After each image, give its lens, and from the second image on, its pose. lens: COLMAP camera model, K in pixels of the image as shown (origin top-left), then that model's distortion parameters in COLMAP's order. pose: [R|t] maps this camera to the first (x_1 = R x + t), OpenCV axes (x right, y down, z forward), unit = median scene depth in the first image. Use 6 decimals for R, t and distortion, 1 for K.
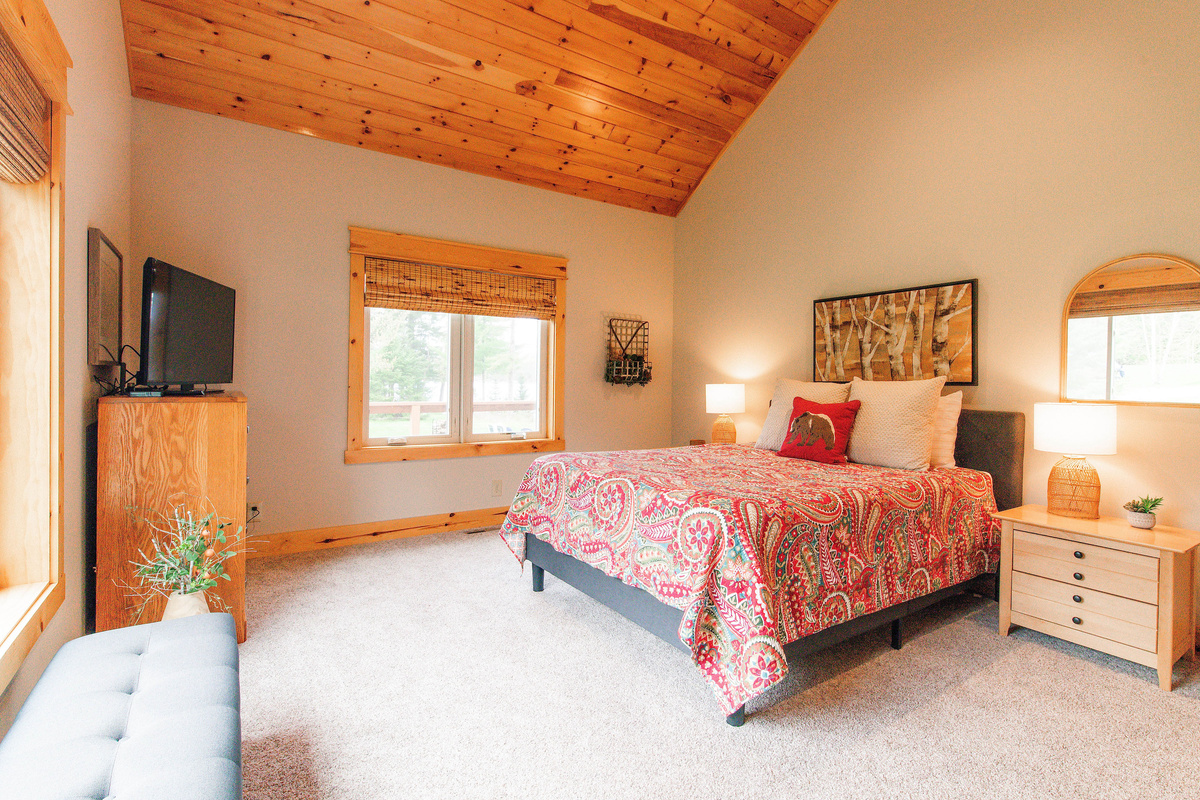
lens RADIAL K [[573.9, 0, 607.2], [0, 573.9, 383.4], [0, 0, 1]] dist [0.003877, 0.001905]
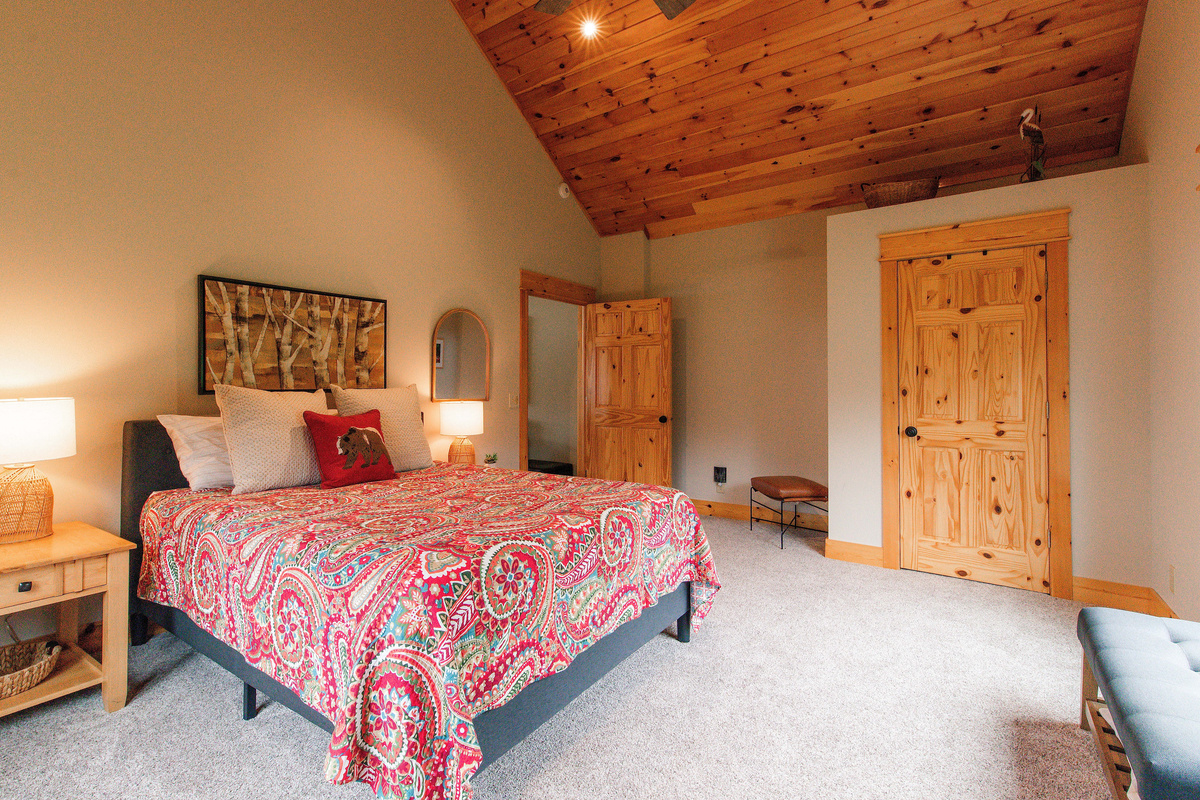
lens RADIAL K [[548.3, 0, 599.6], [0, 548.3, 383.5], [0, 0, 1]] dist [0.000064, -0.000035]
pose [[-0.356044, -0.008965, 0.934426, -0.487646], [0.000862, 0.999950, 0.009922, -0.020263], [-0.934469, 0.004338, -0.356019, 0.868980]]
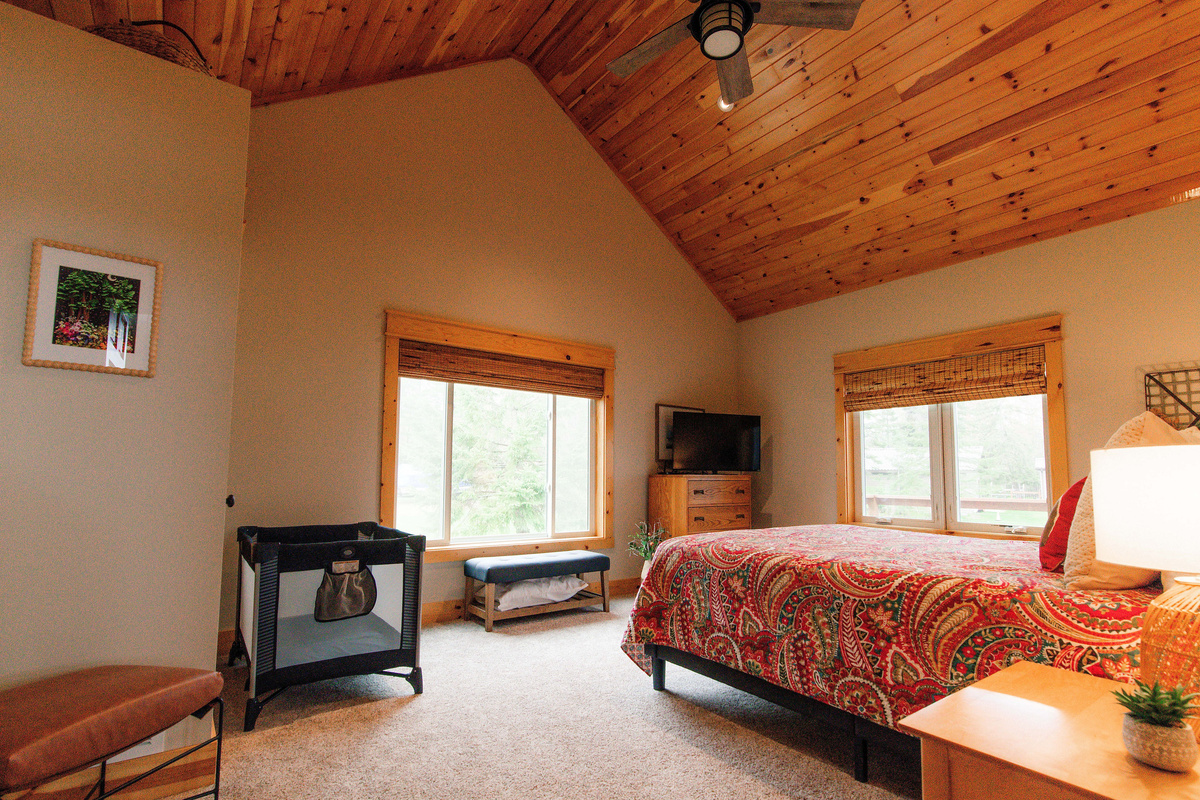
lens RADIAL K [[576.6, 0, 597.7], [0, 576.6, 440.9], [0, 0, 1]] dist [0.001751, 0.000449]
pose [[0.032406, -0.082273, -0.996083, 0.885435], [-0.023302, 0.996273, -0.083047, 0.053986], [0.999203, 0.025902, 0.030368, 0.416402]]
